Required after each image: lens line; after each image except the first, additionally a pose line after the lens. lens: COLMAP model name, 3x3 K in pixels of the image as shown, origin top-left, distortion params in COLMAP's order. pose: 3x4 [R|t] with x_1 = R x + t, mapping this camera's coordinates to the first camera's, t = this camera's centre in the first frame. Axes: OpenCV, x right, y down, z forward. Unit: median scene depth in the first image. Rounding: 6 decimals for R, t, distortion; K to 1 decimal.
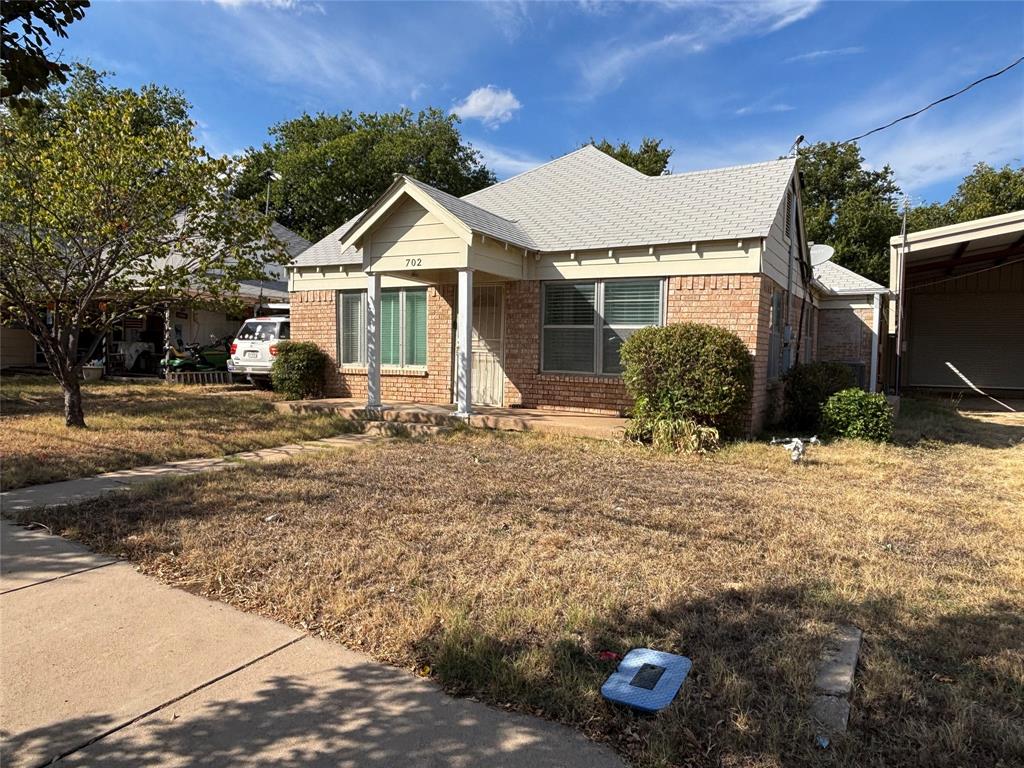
lens RADIAL K [[668.6, 0, 510.0], [0, 668.6, 382.0], [0, 0, 1]] dist [0.037337, -0.041239]
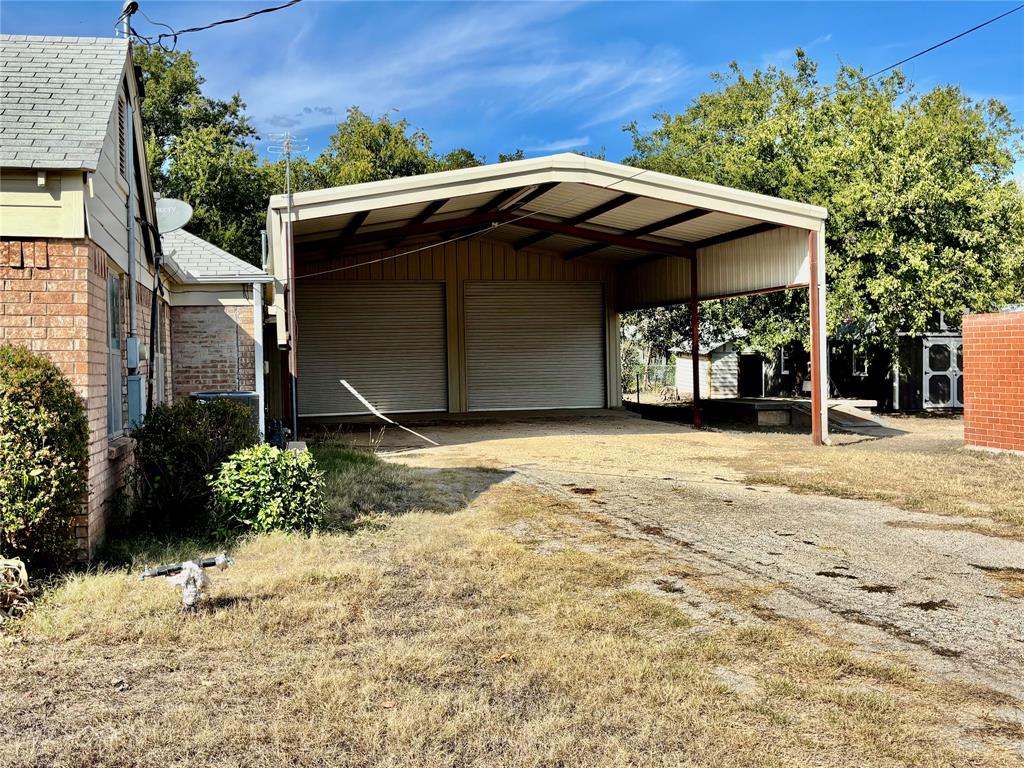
lens RADIAL K [[1053.2, 0, 535.4], [0, 1053.2, 379.4], [0, 0, 1]] dist [0.003244, 0.000000]
pose [[0.708800, -0.045336, 0.703951, 0.036817], [0.069942, 0.997532, -0.006181, -0.022028], [-0.701933, 0.053617, 0.710222, 0.165290]]
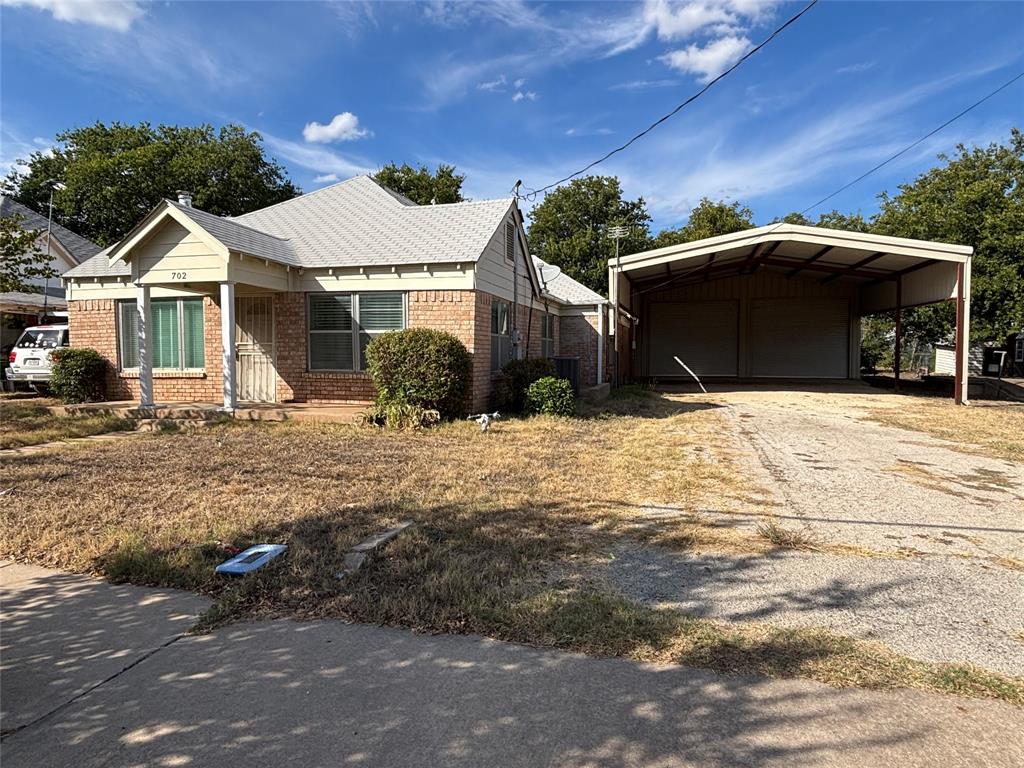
lens RADIAL K [[626.9, 0, 510.9], [0, 626.9, 378.2], [0, 0, 1]] dist [0.014821, -0.025249]
pose [[0.966892, -0.028871, 0.253548, 0.114981], [0.030404, 0.999535, -0.002127, 0.011534], [-0.253369, 0.009766, 0.967320, -0.154023]]
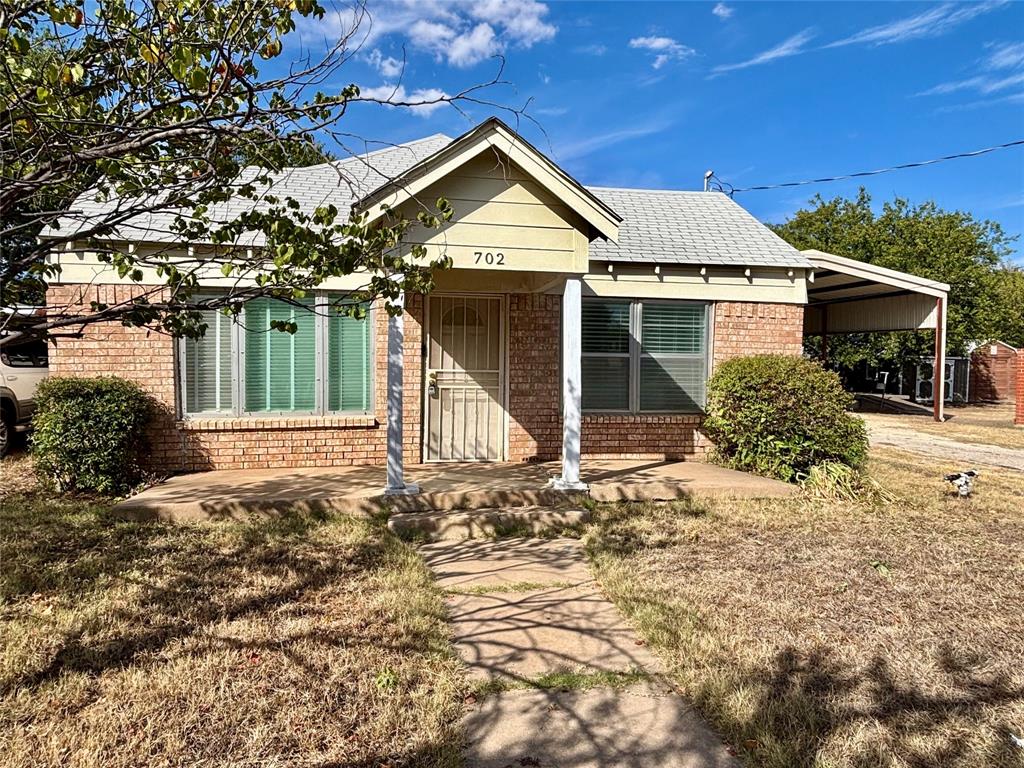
lens RADIAL K [[626.9, 0, 512.9], [0, 626.9, 383.4], [0, 0, 1]] dist [0.014821, -0.025249]
pose [[0.760815, -0.033524, 0.648103, -0.497634], [0.039055, 0.999220, 0.005840, -0.058193], [-0.647793, 0.020869, 0.761530, 0.503944]]
